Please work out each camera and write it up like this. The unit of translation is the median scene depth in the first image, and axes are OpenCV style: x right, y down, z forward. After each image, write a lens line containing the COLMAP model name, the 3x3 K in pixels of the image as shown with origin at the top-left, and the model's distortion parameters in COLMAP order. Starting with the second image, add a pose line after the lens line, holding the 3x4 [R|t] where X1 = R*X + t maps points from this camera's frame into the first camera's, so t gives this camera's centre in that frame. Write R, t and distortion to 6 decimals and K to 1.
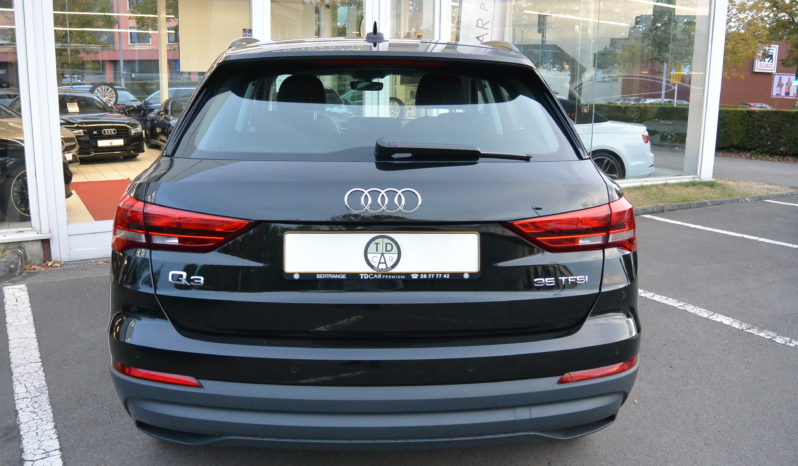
lens RADIAL K [[706.7, 0, 399.0], [0, 706.7, 233.0], [0, 0, 1]] dist [-0.162170, 0.191485]
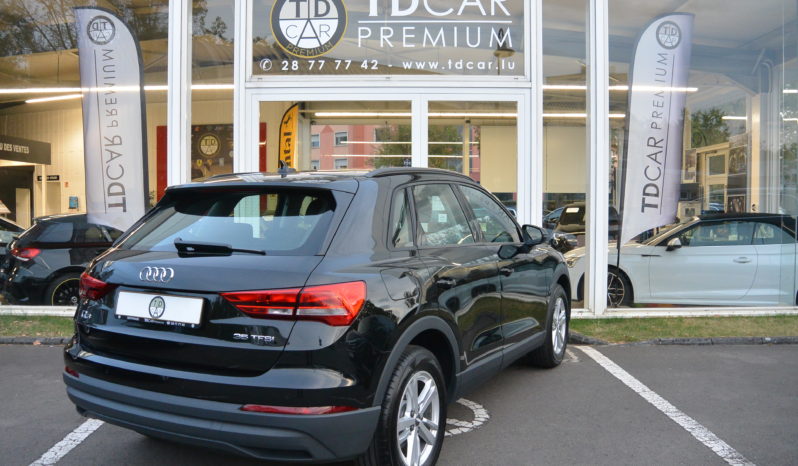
lens RADIAL K [[706.7, 0, 399.0], [0, 706.7, 233.0], [0, 0, 1]] dist [-0.162170, 0.191485]
pose [[0.851133, 0.007459, -0.524897, 1.260904], [-0.095538, 0.985401, -0.140915, 0.031764], [0.516183, 0.170085, 0.839420, -0.075796]]
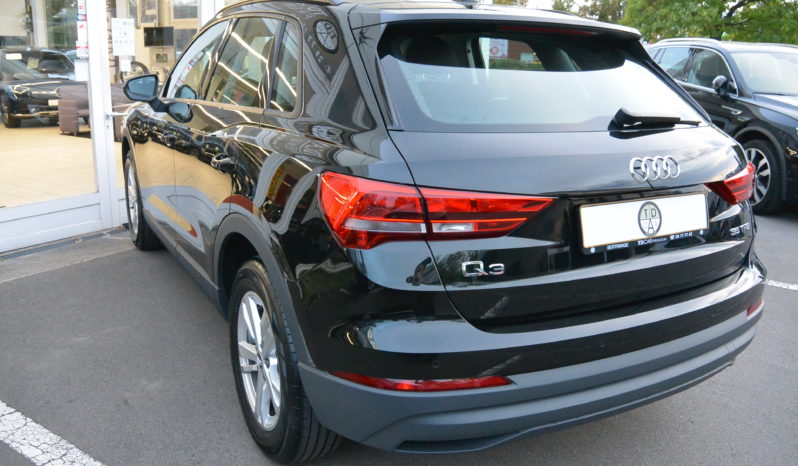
lens RADIAL K [[706.7, 0, 399.0], [0, 706.7, 233.0], [0, 0, 1]] dist [-0.162170, 0.191485]
pose [[0.888906, -0.102466, 0.446483, -0.798768], [0.081000, 0.994462, 0.066963, -0.048249], [-0.450872, -0.023359, 0.892283, 0.248454]]
